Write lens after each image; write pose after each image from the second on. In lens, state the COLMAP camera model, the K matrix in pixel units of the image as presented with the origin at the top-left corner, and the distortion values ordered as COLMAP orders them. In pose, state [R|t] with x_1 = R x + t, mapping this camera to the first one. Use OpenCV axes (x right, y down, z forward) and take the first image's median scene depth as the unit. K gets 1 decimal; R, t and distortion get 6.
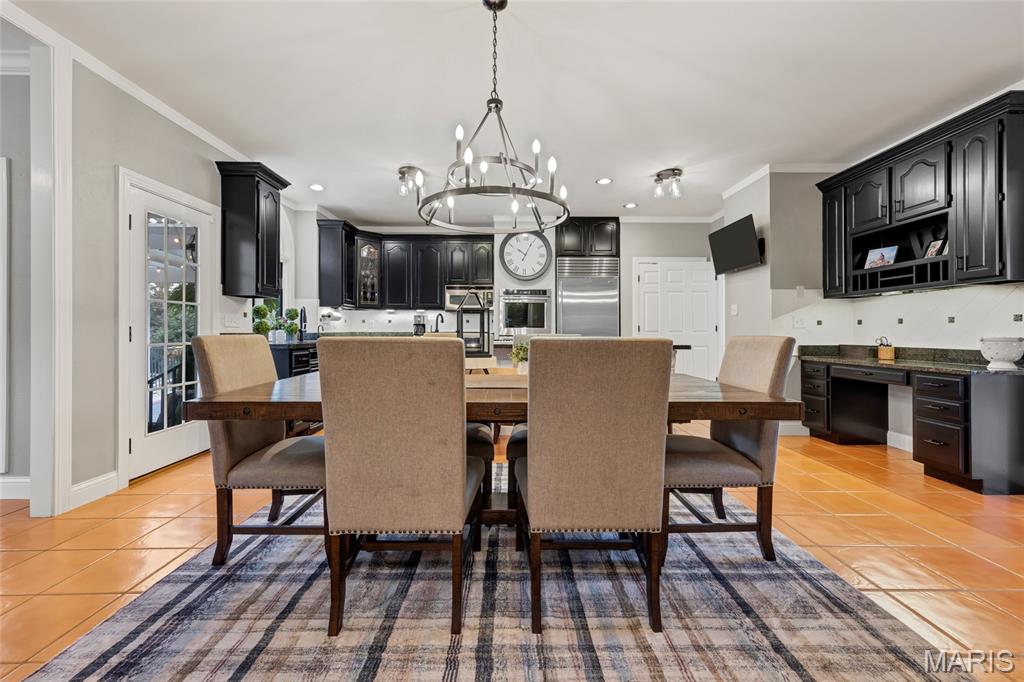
lens RADIAL K [[411.5, 0, 515.6], [0, 411.5, 328.7], [0, 0, 1]] dist [0.007056, -0.000006]
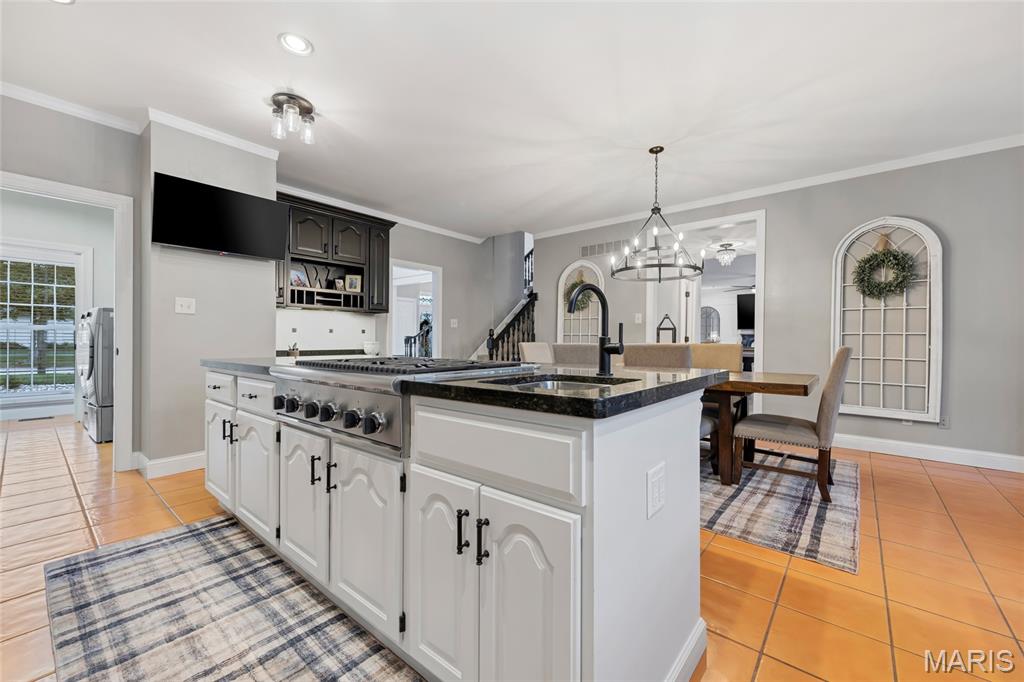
lens RADIAL K [[411.5, 0, 512.6], [0, 411.5, 337.9], [0, 0, 1]] dist [0.007056, -0.000006]
pose [[-0.758076, -0.002374, 0.652162, -0.361311], [-0.013937, 0.999824, -0.012560, 0.010719], [-0.652017, -0.018611, -0.757976, 1.345276]]
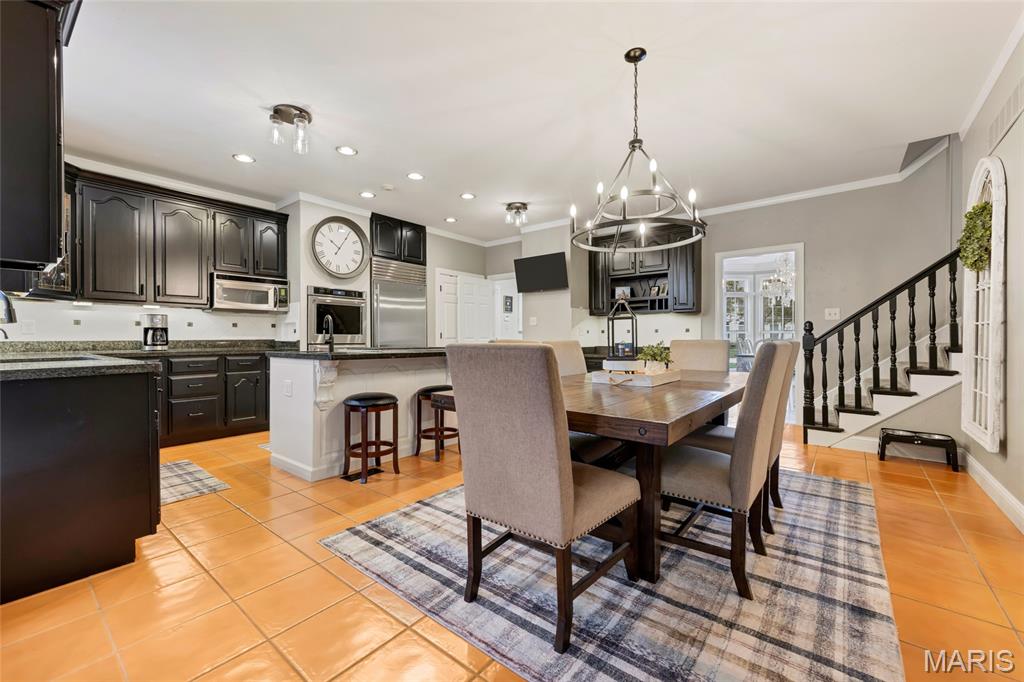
lens RADIAL K [[411.5, 0, 514.1], [0, 411.5, 337.1], [0, 0, 1]] dist [0.007056, -0.000006]
pose [[0.635065, -0.001230, 0.772458, -0.588163], [-0.001026, 0.999997, 0.002435, 0.001785], [-0.772458, -0.002339, 0.635062, 0.259885]]
